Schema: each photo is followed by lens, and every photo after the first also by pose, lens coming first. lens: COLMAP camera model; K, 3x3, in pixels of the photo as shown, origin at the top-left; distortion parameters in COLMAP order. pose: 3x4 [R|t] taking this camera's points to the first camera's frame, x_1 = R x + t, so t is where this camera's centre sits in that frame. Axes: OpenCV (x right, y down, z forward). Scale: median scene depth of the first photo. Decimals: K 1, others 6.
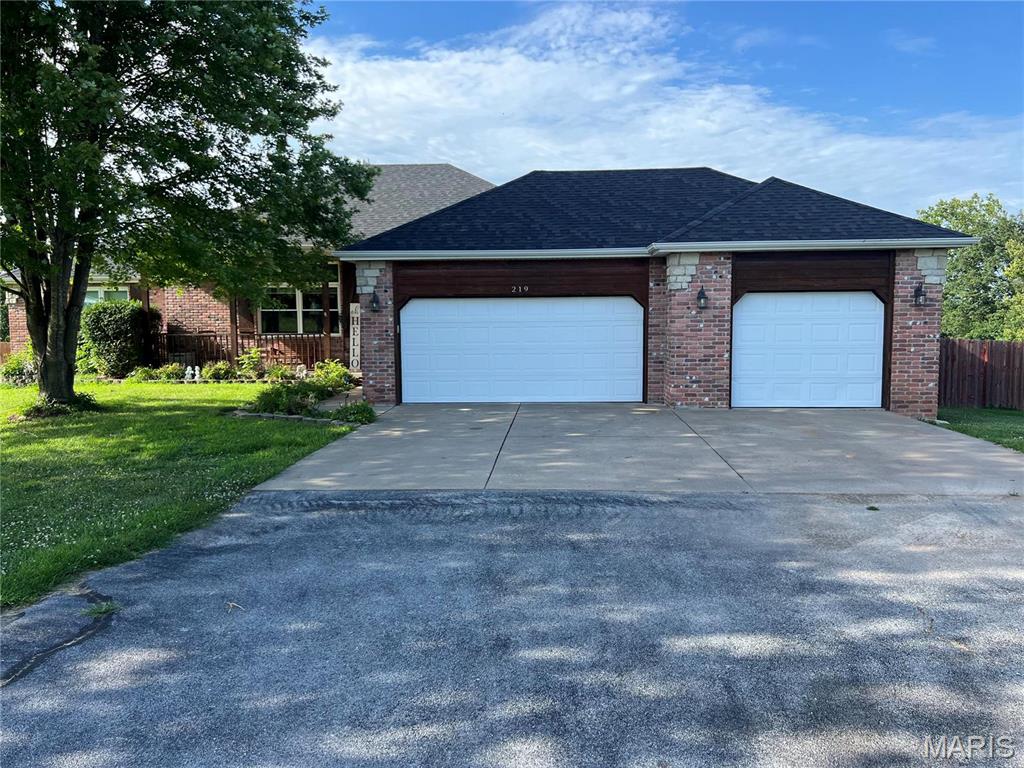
lens RADIAL K [[788.7, 0, 520.1], [0, 788.7, 380.4], [0, 0, 1]] dist [0.041257, -0.014165]
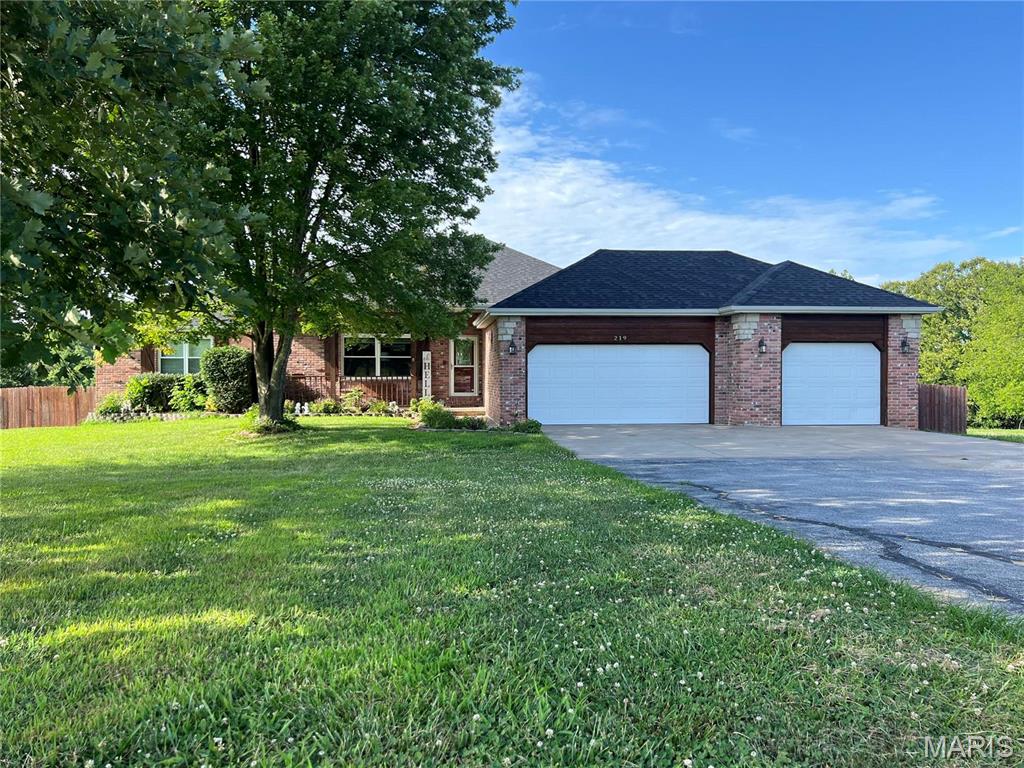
lens RADIAL K [[788.7, 0, 507.8], [0, 788.7, 385.2], [0, 0, 1]] dist [0.041257, -0.014165]
pose [[0.987860, 0.004376, 0.155283, -0.397692], [0.006679, 0.997482, -0.070600, 0.056265], [-0.155201, 0.070780, 0.985344, -0.279731]]
